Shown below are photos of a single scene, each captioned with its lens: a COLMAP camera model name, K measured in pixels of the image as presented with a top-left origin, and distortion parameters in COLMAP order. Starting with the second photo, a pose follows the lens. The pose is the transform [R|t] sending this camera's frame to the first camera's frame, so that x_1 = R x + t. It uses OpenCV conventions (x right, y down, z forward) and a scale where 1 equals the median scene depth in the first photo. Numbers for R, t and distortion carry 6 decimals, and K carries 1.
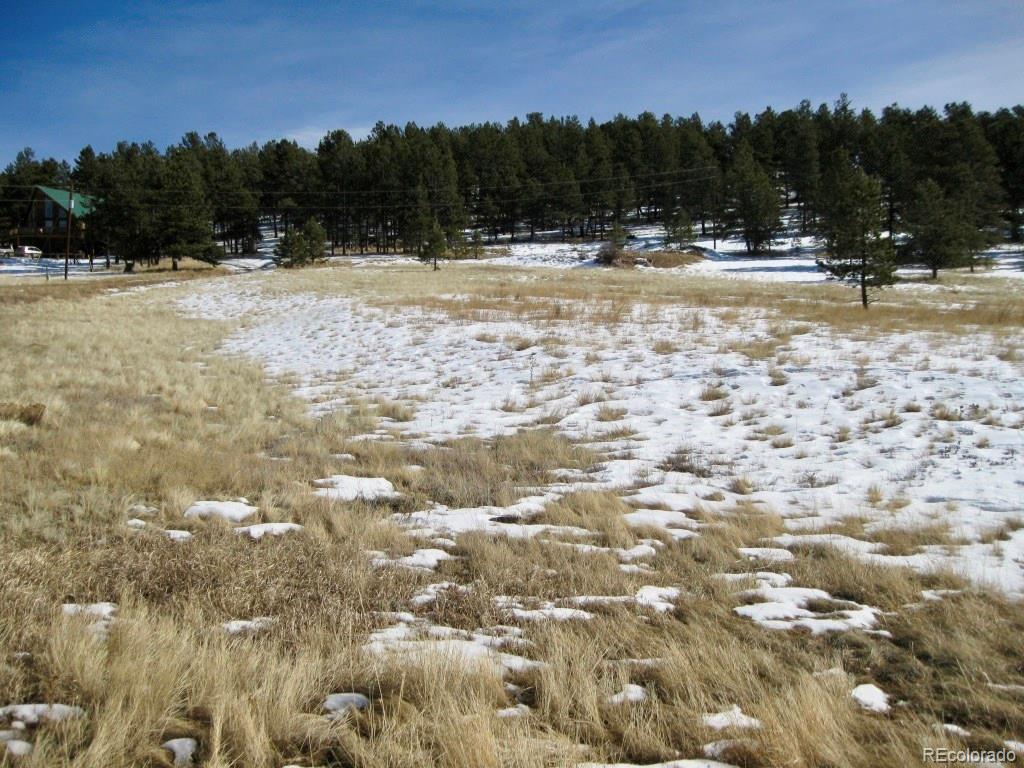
lens RADIAL K [[1069.1, 0, 514.3], [0, 1069.1, 384.5], [0, 0, 1]] dist [-0.101695, 0.000000]
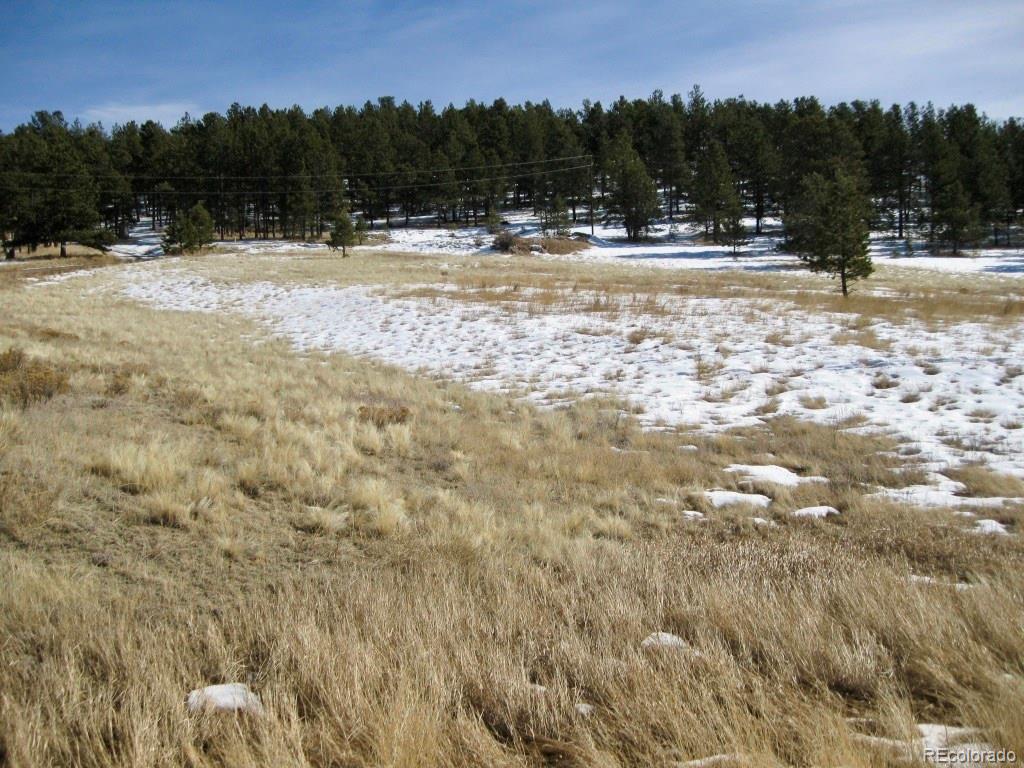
lens RADIAL K [[1069.1, 0, 519.0], [0, 1069.1, 378.4], [0, 0, 1]] dist [-0.101695, 0.000000]
pose [[0.984483, -0.018038, 0.174550, -0.066256], [0.016027, 0.999788, 0.012927, -0.002768], [-0.174747, -0.009929, 0.984563, -0.010150]]
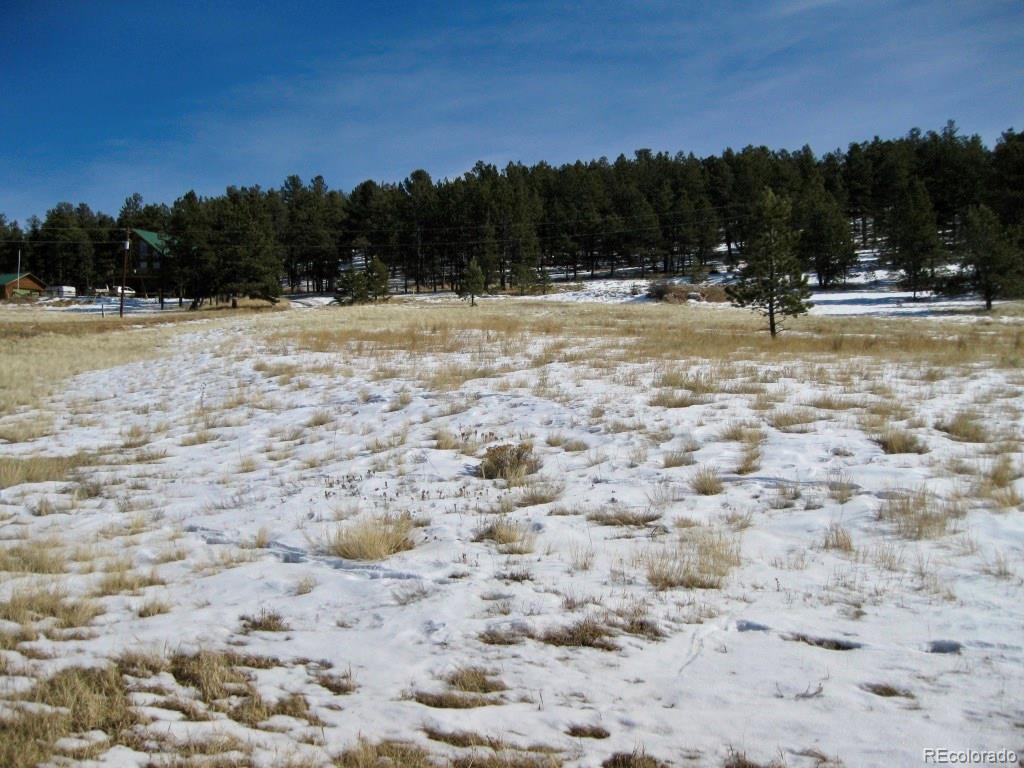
lens RADIAL K [[1069.1, 0, 507.0], [0, 1069.1, 384.5], [0, 0, 1]] dist [-0.101695, 0.000000]
pose [[0.988153, 0.003079, -0.153442, 0.082973], [-0.008752, 0.999302, -0.036309, 0.001556], [0.153223, 0.037222, 0.987490, 0.015298]]
